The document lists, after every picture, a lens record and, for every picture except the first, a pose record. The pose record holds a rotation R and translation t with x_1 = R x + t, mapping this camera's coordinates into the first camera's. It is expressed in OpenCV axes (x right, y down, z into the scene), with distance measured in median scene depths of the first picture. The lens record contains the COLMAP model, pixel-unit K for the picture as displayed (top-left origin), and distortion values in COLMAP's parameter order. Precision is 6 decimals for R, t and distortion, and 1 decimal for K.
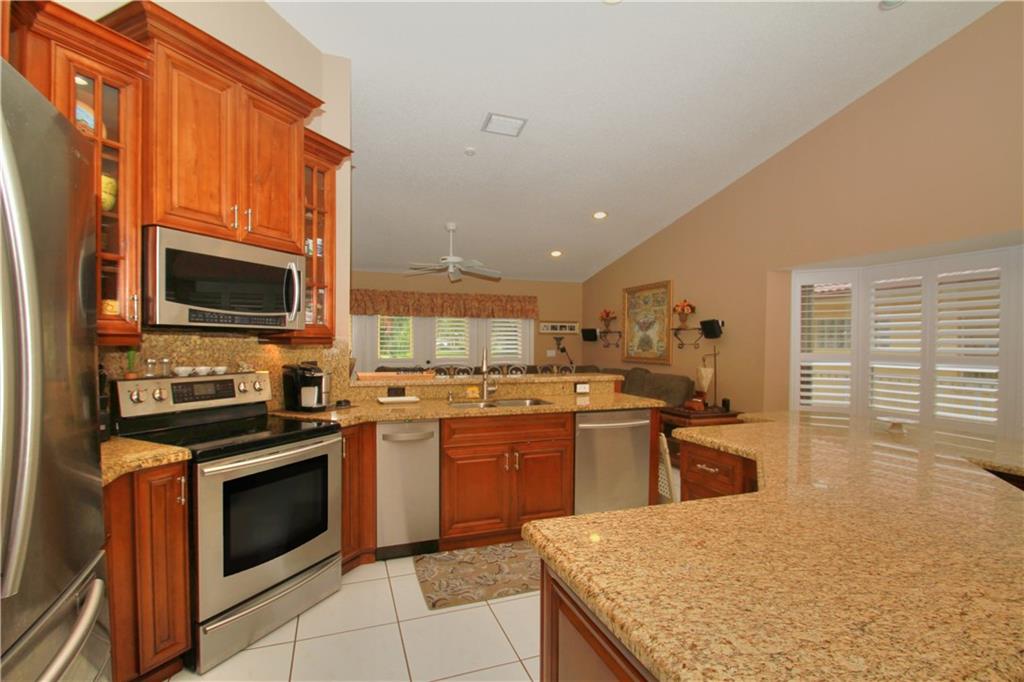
lens RADIAL K [[474.4, 0, 507.0], [0, 474.4, 349.3], [0, 0, 1]] dist [0.014217, -0.017110]
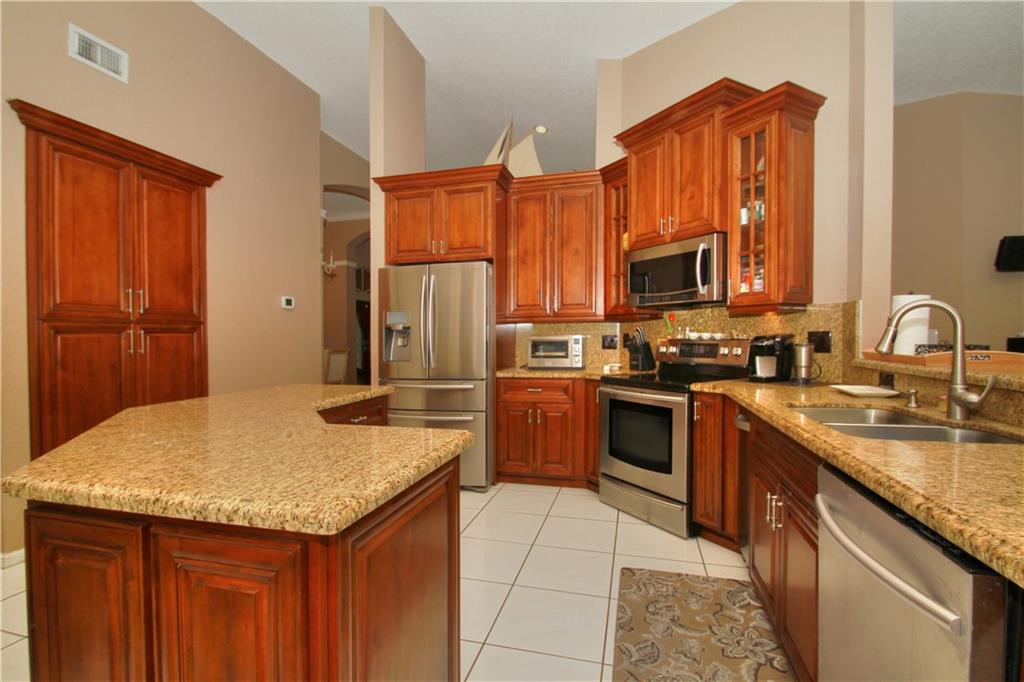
lens RADIAL K [[474.4, 0, 507.0], [0, 474.4, 349.3], [0, 0, 1]] dist [0.014217, -0.017110]
pose [[-0.578332, 0.019512, -0.815568, 0.630261], [-0.010687, 0.999447, 0.031489, 0.036960], [0.815732, 0.026927, -0.577803, 1.073036]]
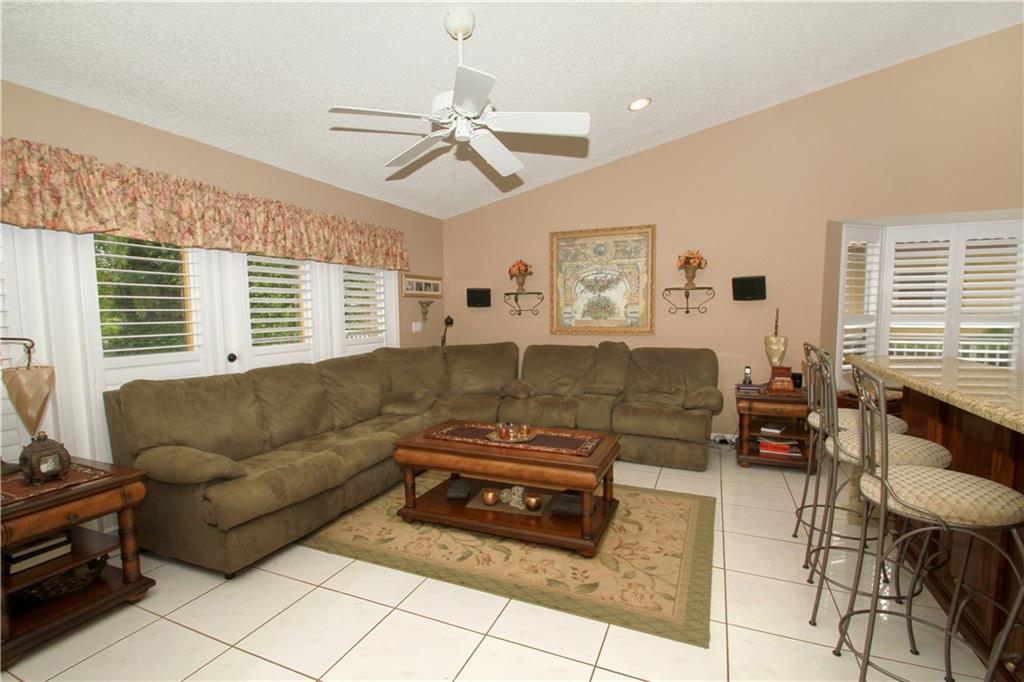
lens RADIAL K [[474.4, 0, 507.0], [0, 474.4, 349.3], [0, 0, 1]] dist [0.014217, -0.017110]
pose [[0.686918, -0.071655, 0.723194, -0.780461], [0.024787, 0.996858, 0.075227, -0.018247], [-0.726312, -0.033748, 0.686536, 1.322113]]
